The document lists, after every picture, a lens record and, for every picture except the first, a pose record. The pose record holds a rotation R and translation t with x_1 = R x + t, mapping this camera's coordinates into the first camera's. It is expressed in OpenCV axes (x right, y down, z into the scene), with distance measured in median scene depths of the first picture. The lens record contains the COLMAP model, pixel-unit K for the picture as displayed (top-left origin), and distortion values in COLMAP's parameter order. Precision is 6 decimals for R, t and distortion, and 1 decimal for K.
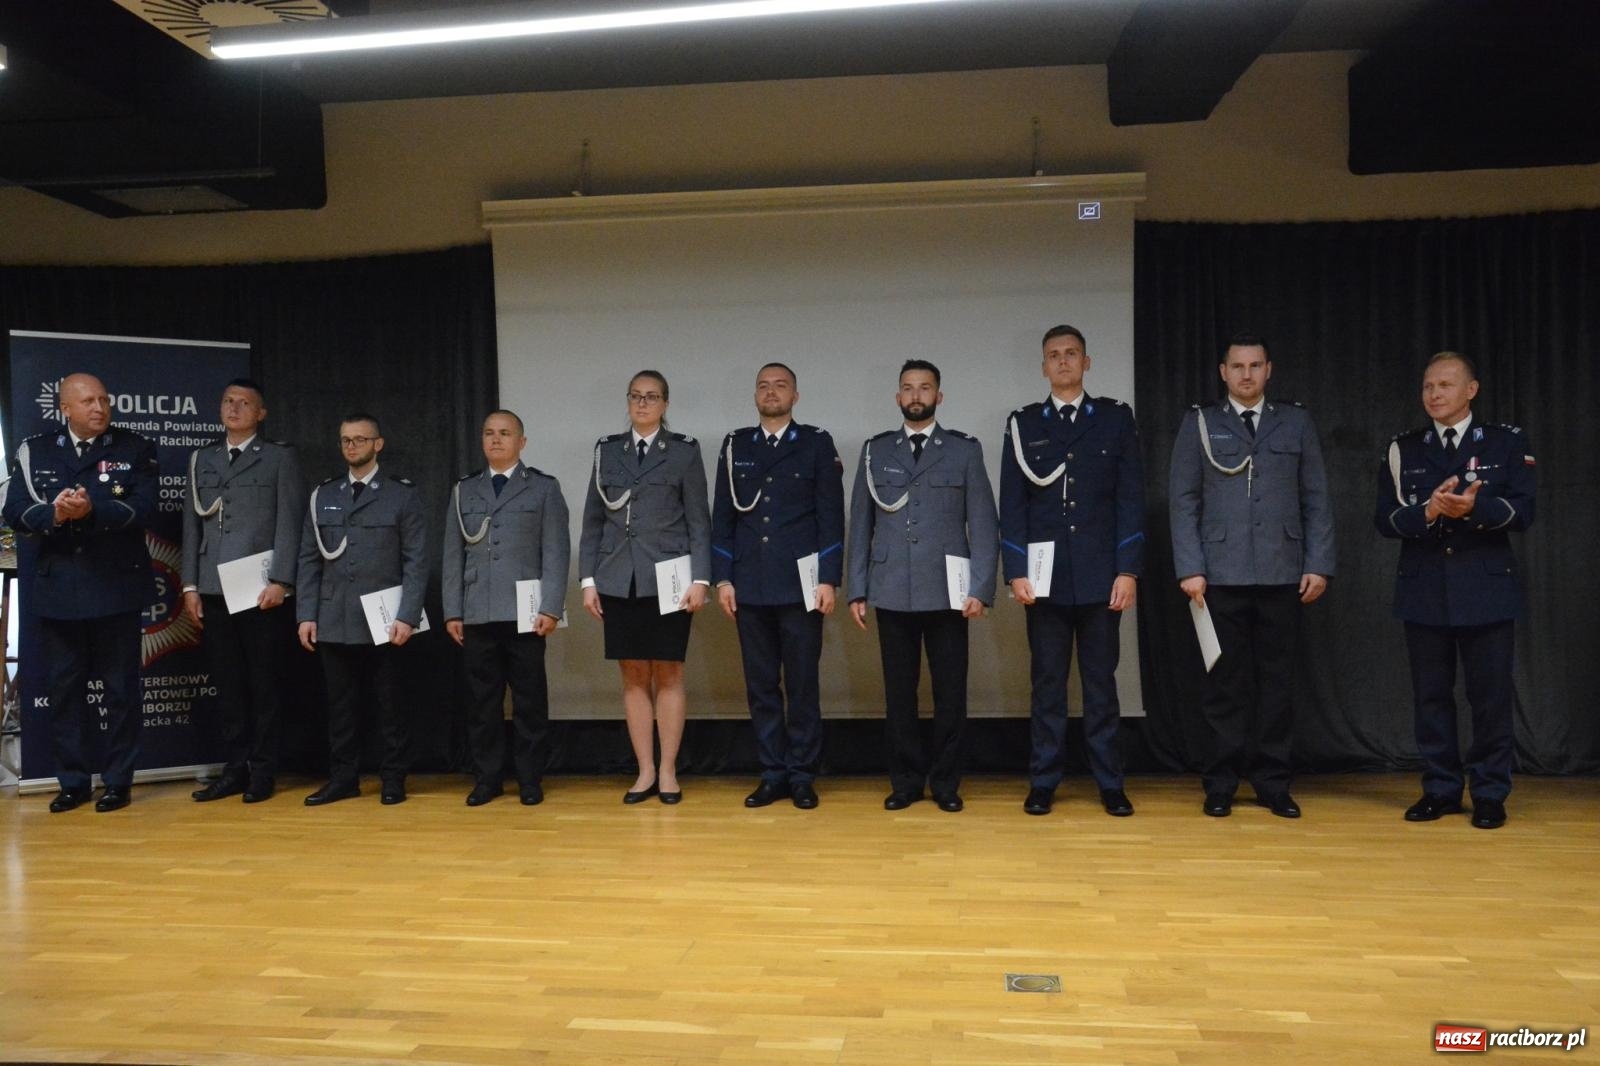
lens RADIAL K [[1437.9, 0, 801.0], [0, 1437.9, 563.8], [0, 0, 1]] dist [-0.060833, 0.120392]
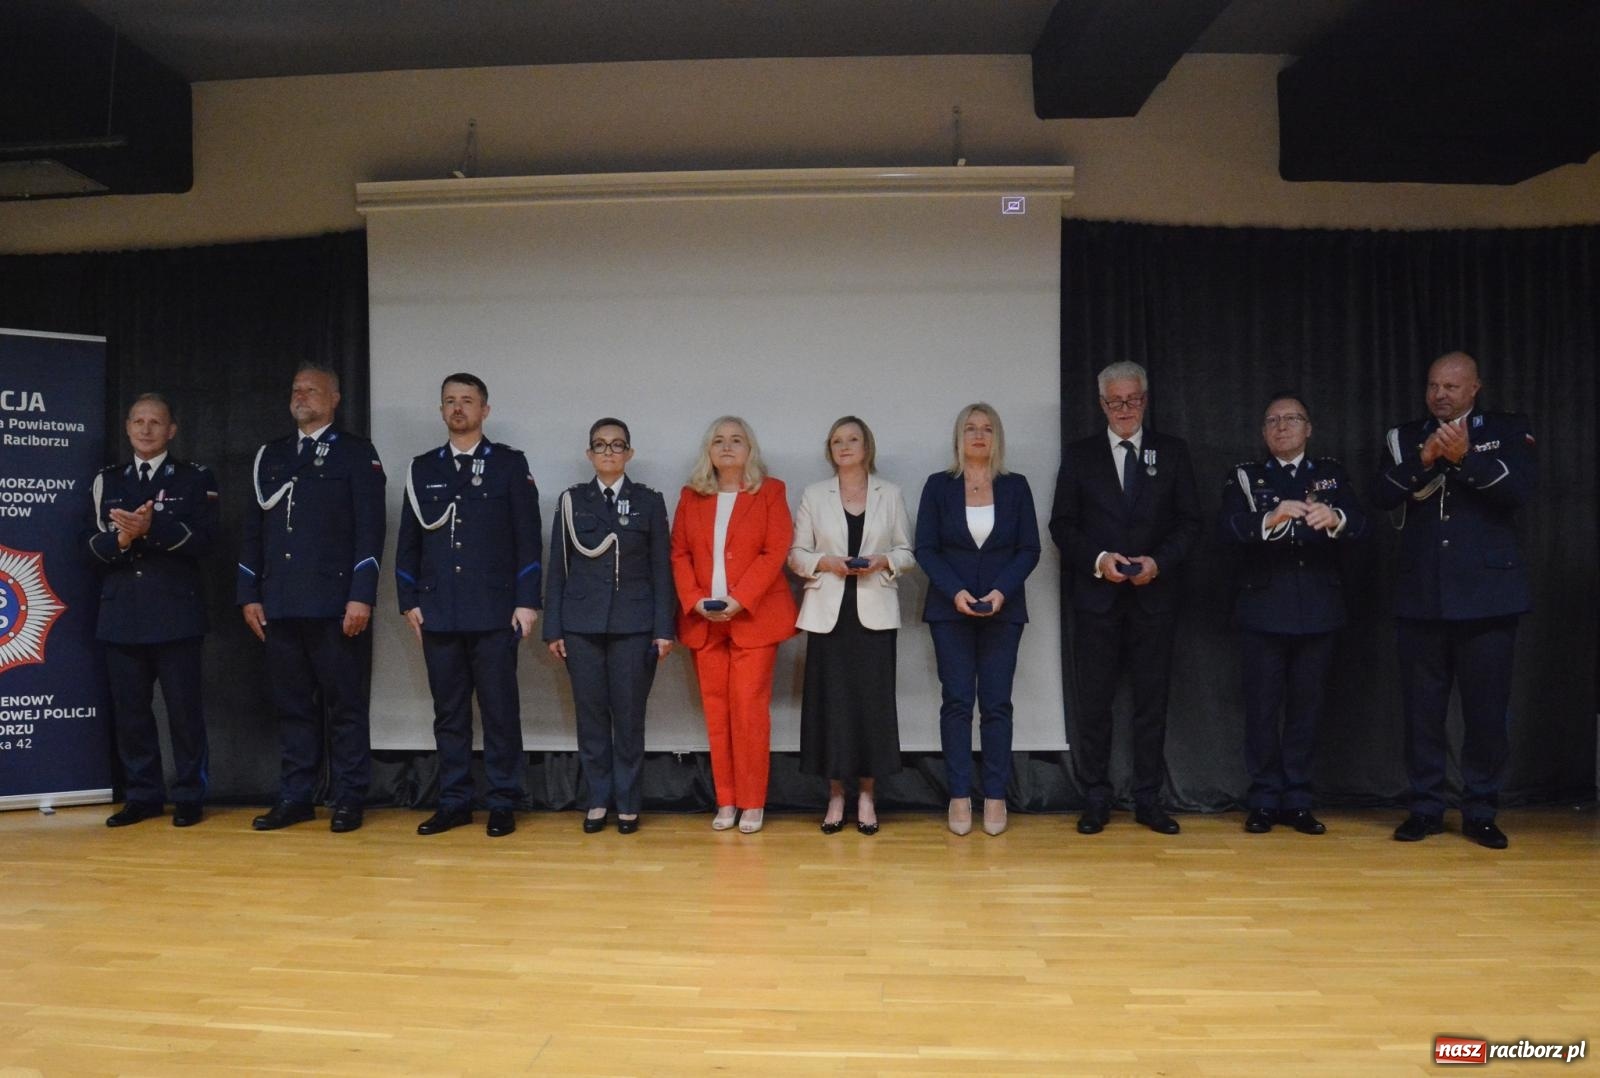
lens RADIAL K [[1300.2, 0, 791.4], [0, 1300.2, 608.9], [0, 0, 1]] dist [-0.152263, 0.071449]
pose [[0.997761, 0.011325, 0.065912, 0.007299], [-0.011523, 0.999930, 0.002615, 0.020656], [-0.065877, -0.003369, 0.997822, 0.244748]]
